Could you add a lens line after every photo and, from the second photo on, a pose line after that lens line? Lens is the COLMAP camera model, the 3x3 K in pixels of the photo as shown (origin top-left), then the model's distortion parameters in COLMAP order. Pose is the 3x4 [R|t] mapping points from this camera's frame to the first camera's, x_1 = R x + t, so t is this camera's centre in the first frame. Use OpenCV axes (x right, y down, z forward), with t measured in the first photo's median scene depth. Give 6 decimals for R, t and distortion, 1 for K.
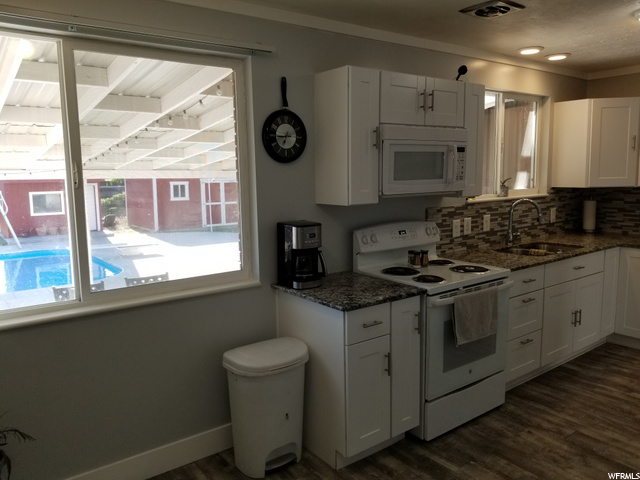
lens RADIAL K [[513.2, 0, 318.3], [0, 513.2, 231.3], [0, 0, 1]] dist [0.057893, -0.115654]
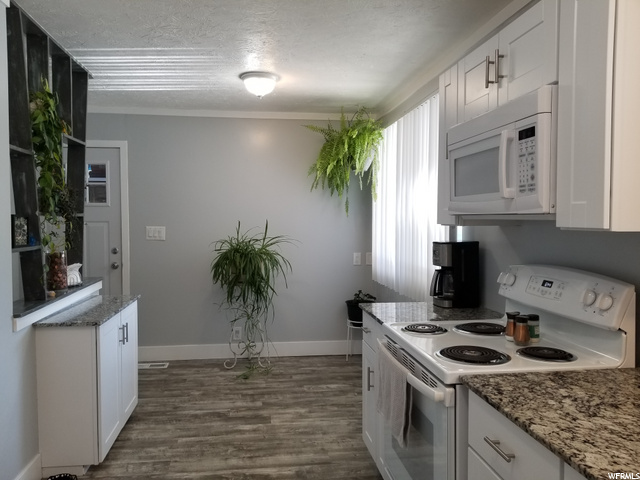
lens RADIAL K [[496.8, 0, 320.0], [0, 496.8, 240.0], [0, 0, 1]] dist [0.094606, -0.134383]
pose [[-0.481596, 0.047102, -0.875127, 0.827153], [-0.106503, 0.988008, 0.111787, -0.087975], [0.869898, 0.147040, -0.470805, 1.082453]]
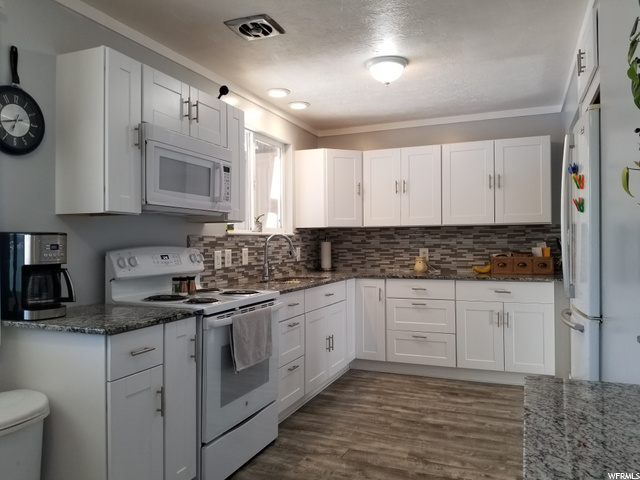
lens RADIAL K [[496.8, 0, 320.0], [0, 496.8, 240.0], [0, 0, 1]] dist [0.094606, -0.134383]
pose [[0.858505, 0.010858, 0.512690, -0.050450], [0.063297, 0.989887, -0.126956, 0.103396], [-0.508884, 0.141445, 0.849135, 0.137941]]
